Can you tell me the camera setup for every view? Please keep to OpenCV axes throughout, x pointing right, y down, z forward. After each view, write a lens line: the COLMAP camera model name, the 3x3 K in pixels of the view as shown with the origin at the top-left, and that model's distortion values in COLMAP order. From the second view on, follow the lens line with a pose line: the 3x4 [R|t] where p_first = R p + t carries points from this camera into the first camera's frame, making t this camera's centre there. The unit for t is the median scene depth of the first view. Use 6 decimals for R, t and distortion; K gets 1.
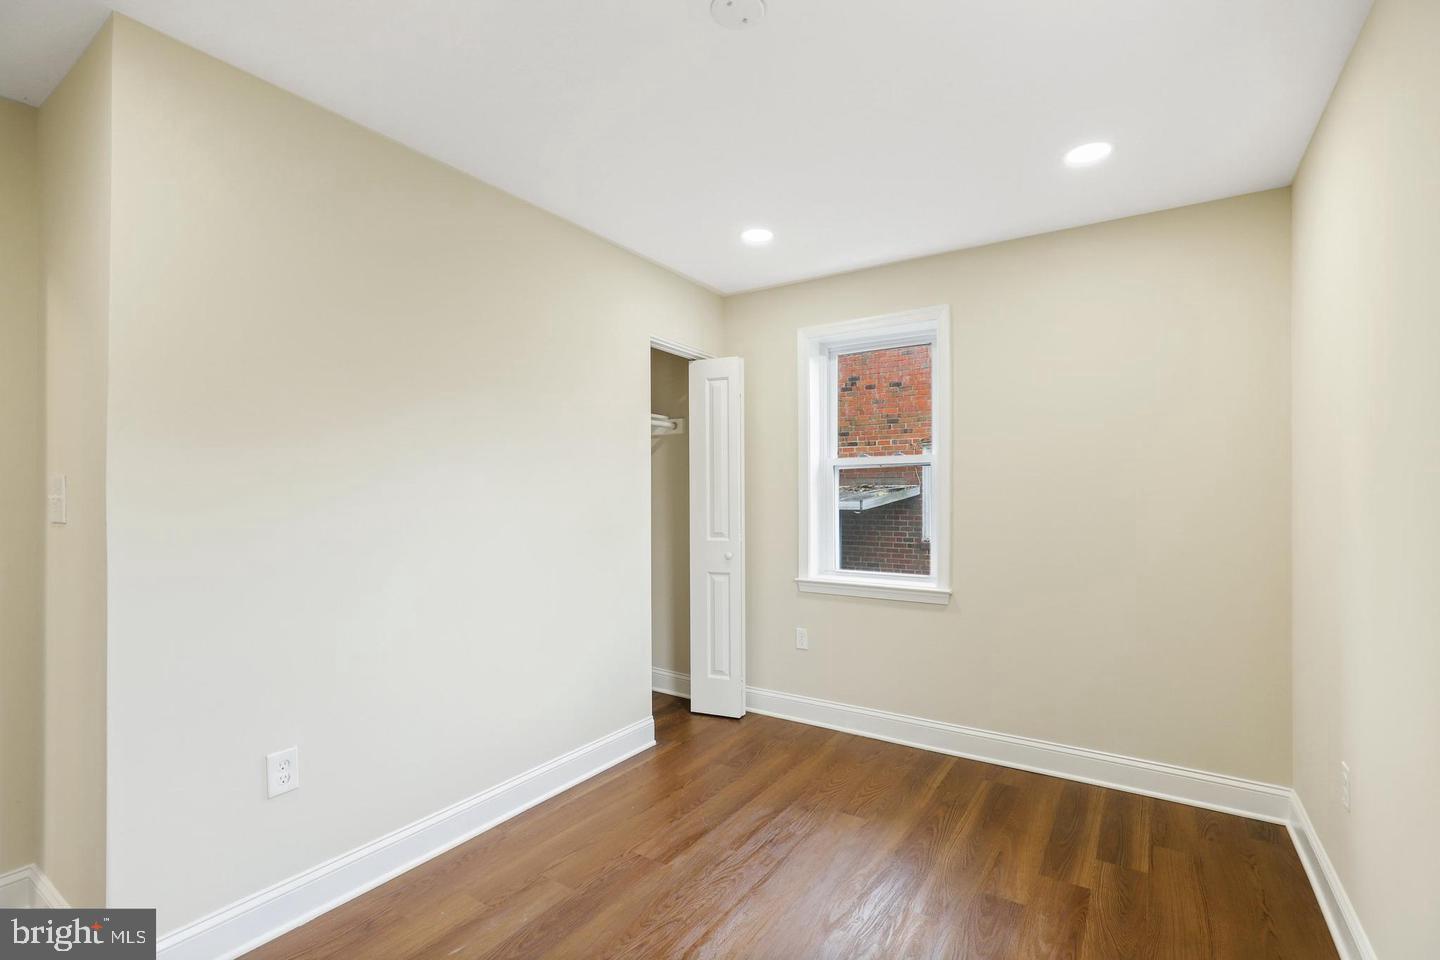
lens RADIAL K [[654.1, 0, 724.7], [0, 654.1, 495.5], [0, 0, 1]] dist [0.001696, 0.000275]
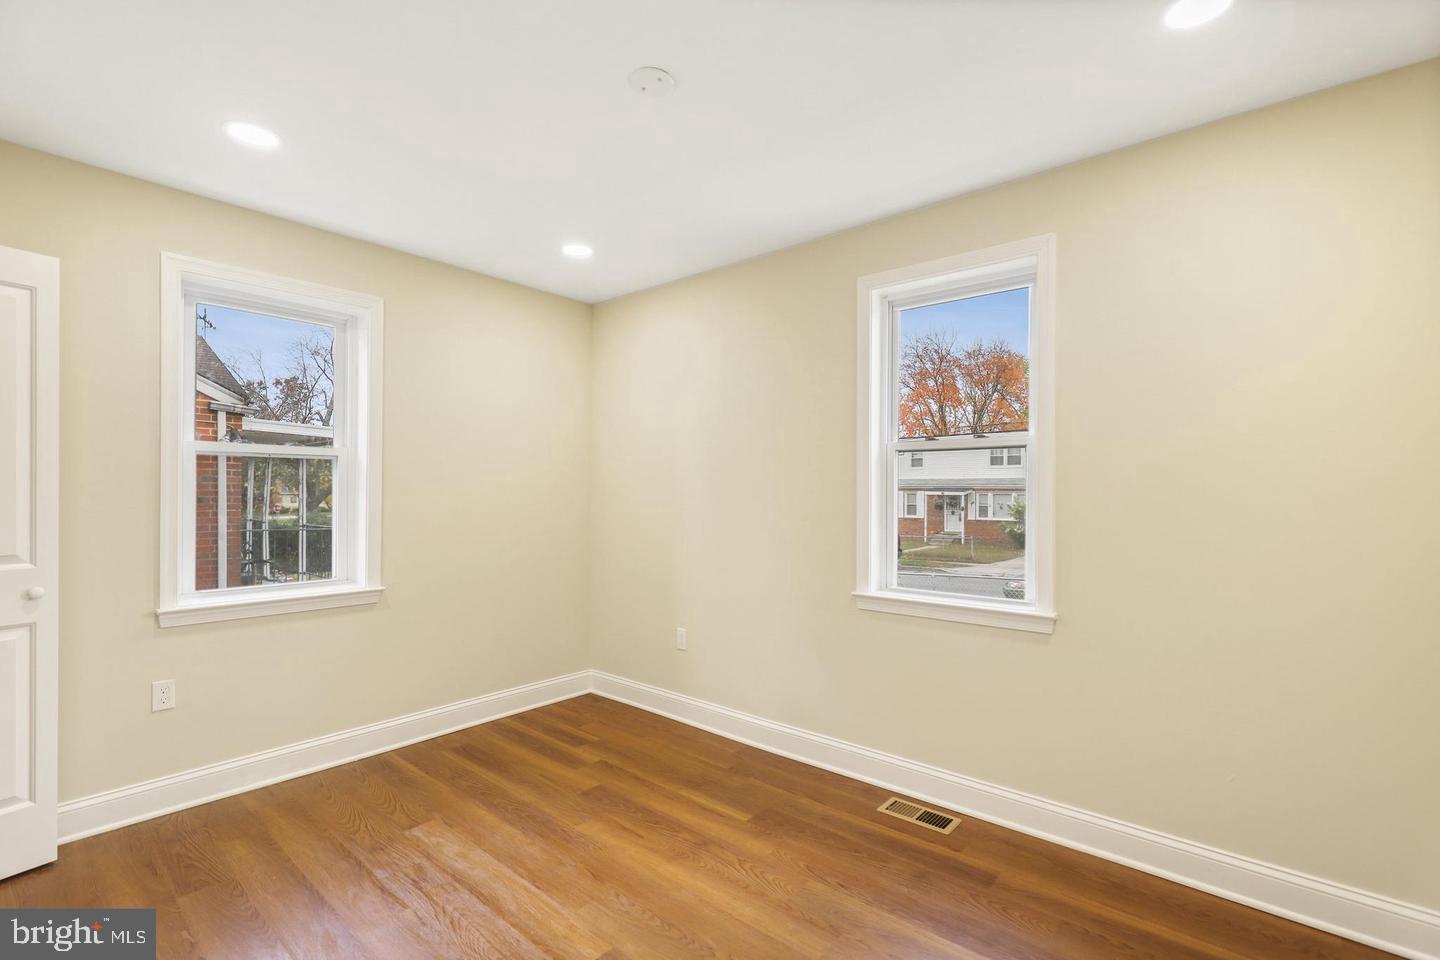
lens RADIAL K [[654.1, 0, 724.7], [0, 654.1, 495.5], [0, 0, 1]] dist [0.001696, 0.000275]
pose [[0.120056, -0.002125, 0.992765, -0.569164], [-0.001307, 0.999997, 0.002298, 0.003139], [-0.992766, -0.001573, 0.120053, 0.360867]]
